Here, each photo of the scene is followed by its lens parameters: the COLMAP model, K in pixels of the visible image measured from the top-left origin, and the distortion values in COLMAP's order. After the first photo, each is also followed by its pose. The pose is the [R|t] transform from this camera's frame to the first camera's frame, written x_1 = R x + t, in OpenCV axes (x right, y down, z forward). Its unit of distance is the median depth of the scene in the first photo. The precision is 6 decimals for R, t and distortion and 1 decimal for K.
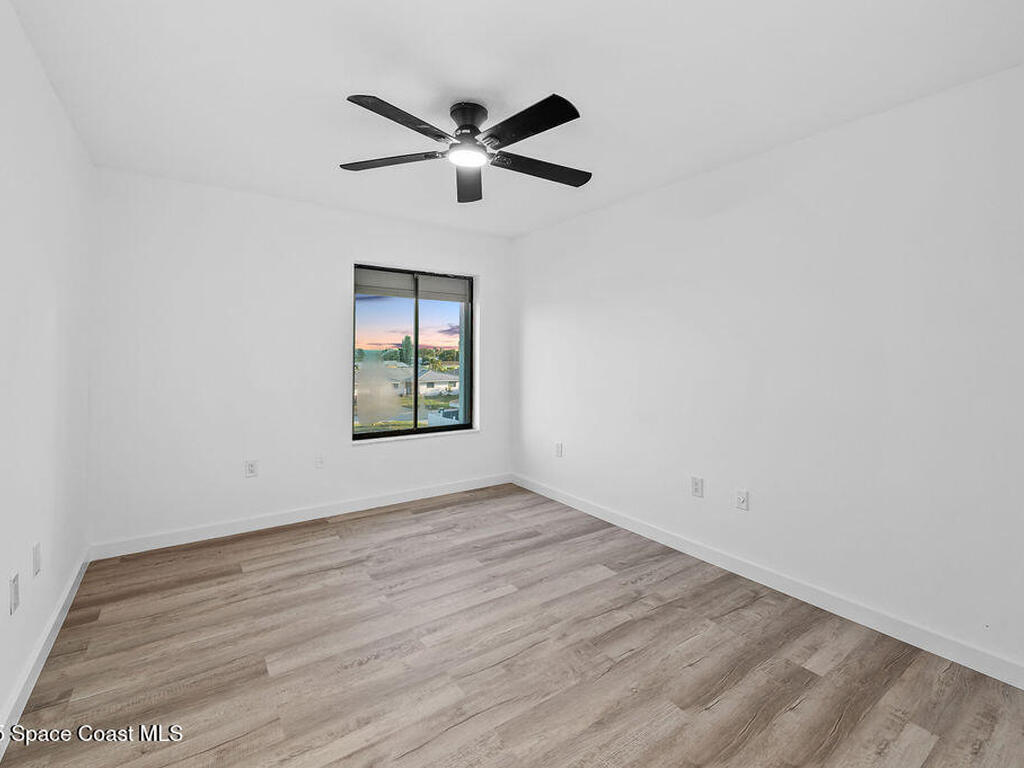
lens RADIAL K [[461.9, 0, 508.5], [0, 461.9, 376.5], [0, 0, 1]] dist [-0.000327, -0.000163]
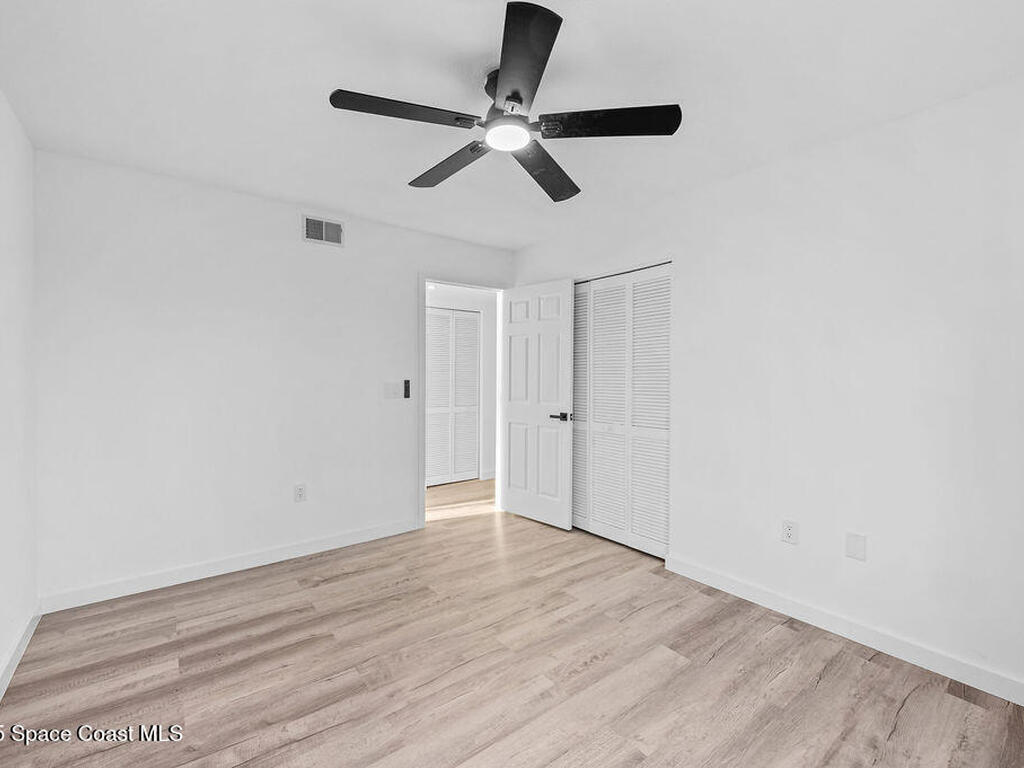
lens RADIAL K [[461.9, 0, 508.5], [0, 461.9, 376.5], [0, 0, 1]] dist [-0.000327, -0.000163]
pose [[-0.998799, -0.007673, -0.048390, -0.054323], [-0.010478, 0.998263, 0.057975, -0.094612], [0.047862, 0.058412, -0.997145, 1.929119]]
